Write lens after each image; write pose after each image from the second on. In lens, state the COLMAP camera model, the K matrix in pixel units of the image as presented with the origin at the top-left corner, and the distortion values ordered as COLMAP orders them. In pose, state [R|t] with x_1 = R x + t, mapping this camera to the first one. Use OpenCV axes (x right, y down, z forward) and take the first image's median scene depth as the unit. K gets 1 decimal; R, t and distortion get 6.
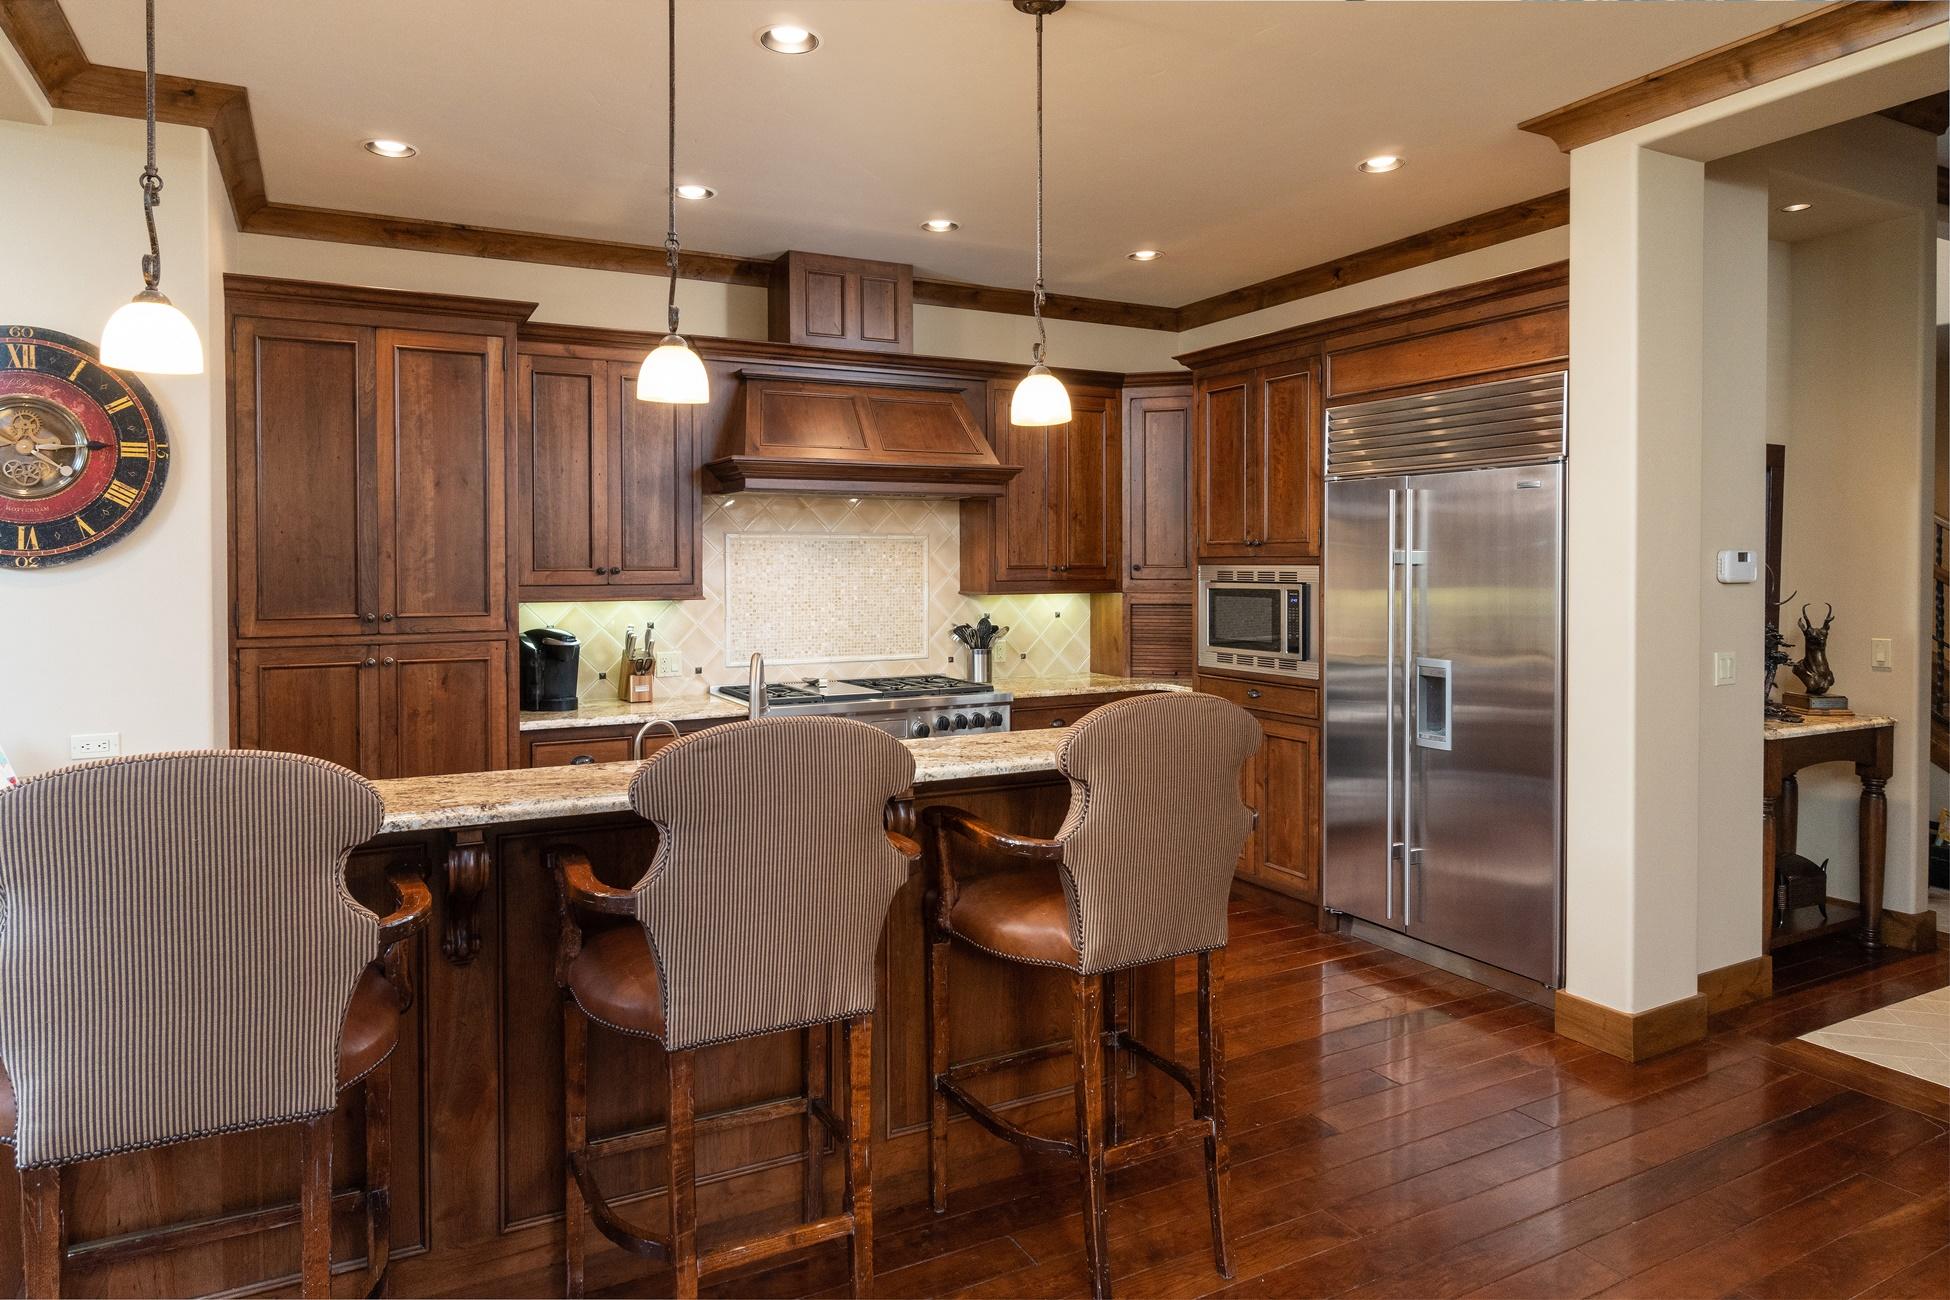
lens RADIAL K [[1178.2, 0, 983.3], [0, 1178.2, 583.0], [0, 0, 1]] dist [0.003831, -0.000641]
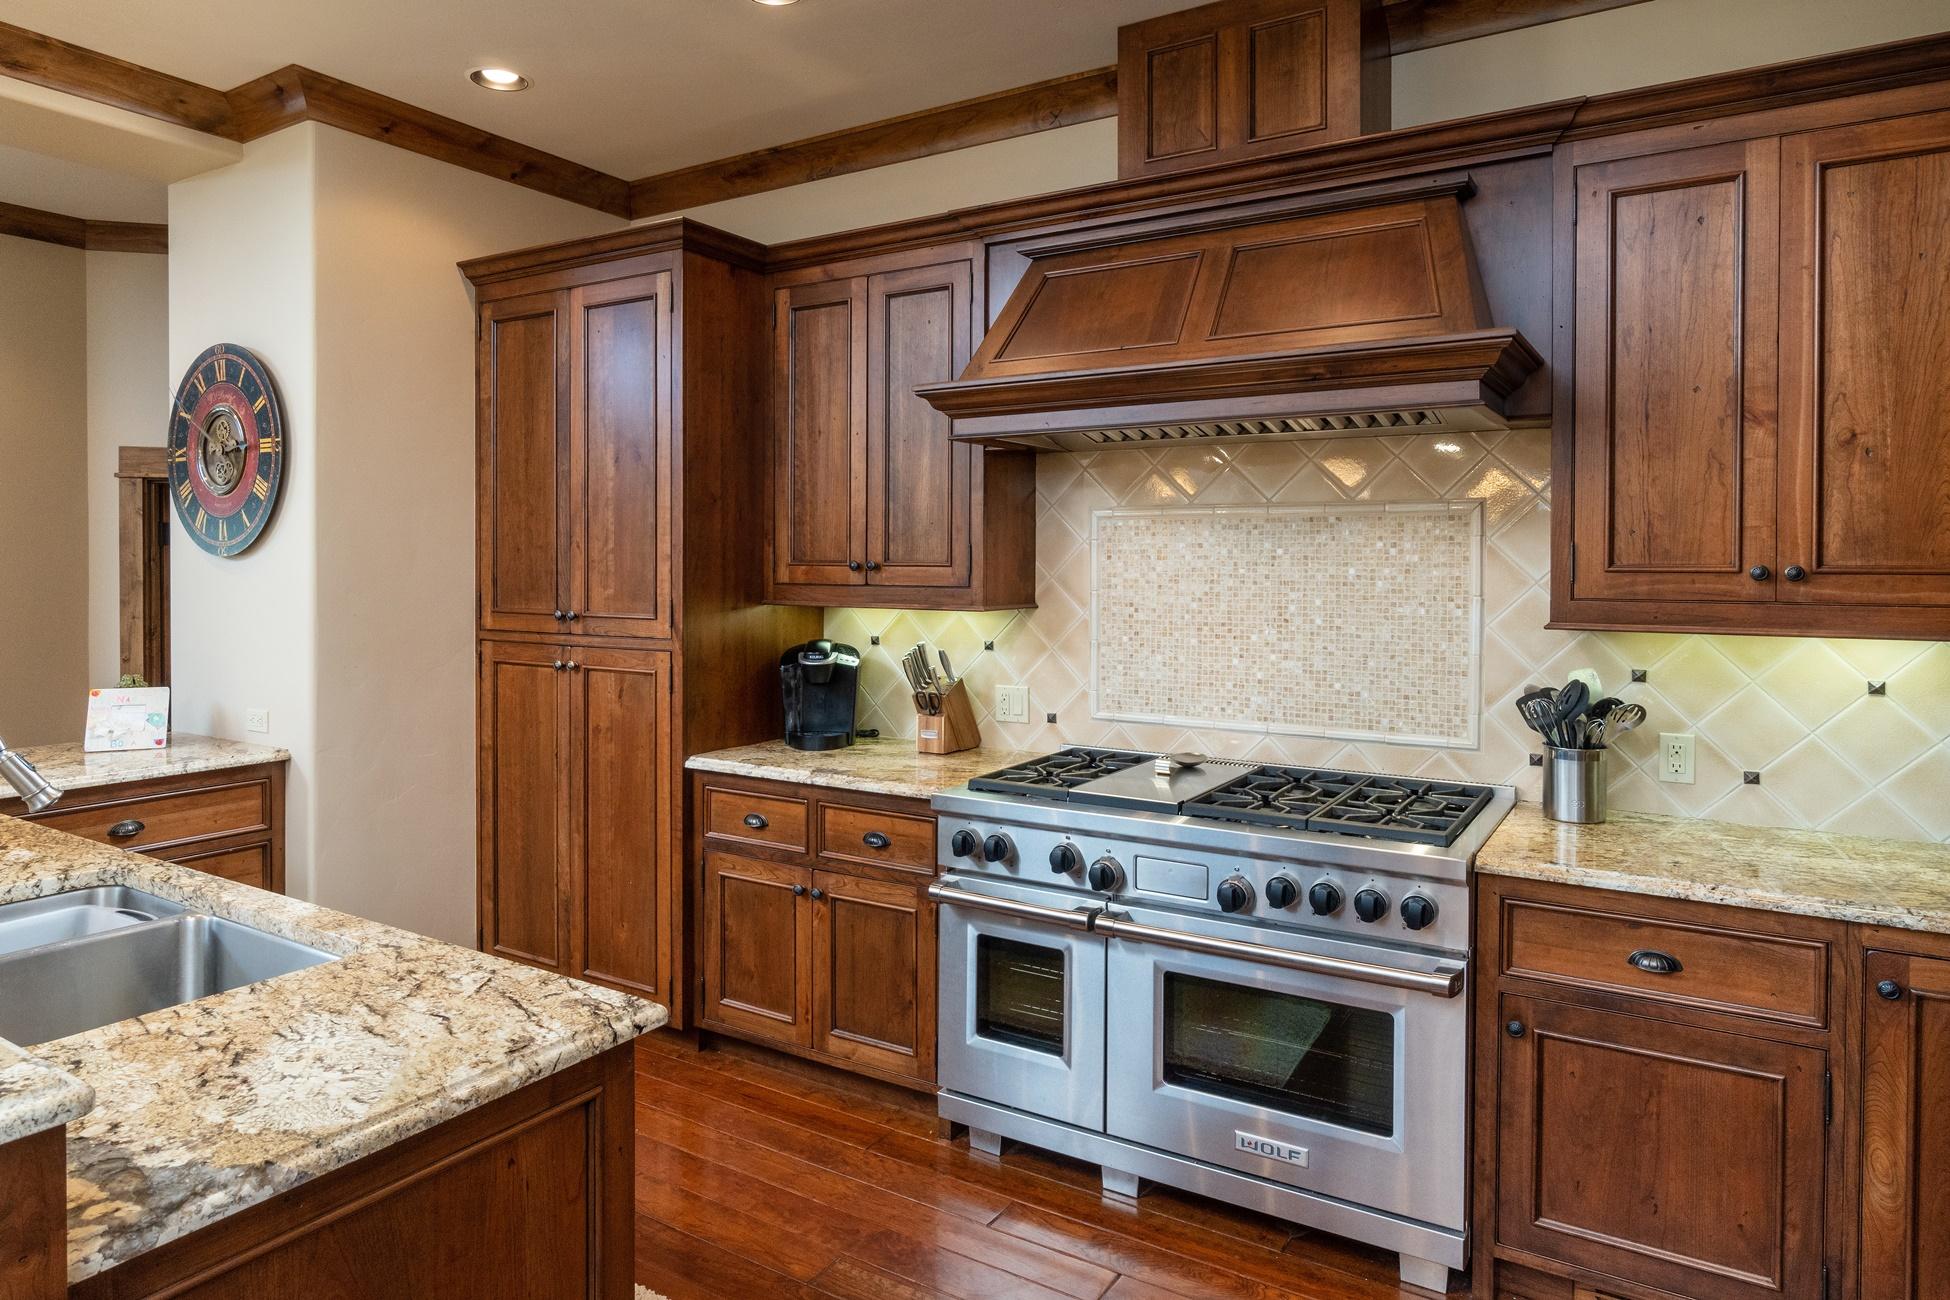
lens RADIAL K [[1178.2, 0, 984.3], [0, 1178.2, 573.5], [0, 0, 1]] dist [0.003831, -0.000641]
pose [[0.485461, 0.016670, -0.874099, 0.348484], [-0.018893, 0.999785, 0.008574, -0.013208], [0.874054, 0.012351, 0.485672, 0.708259]]
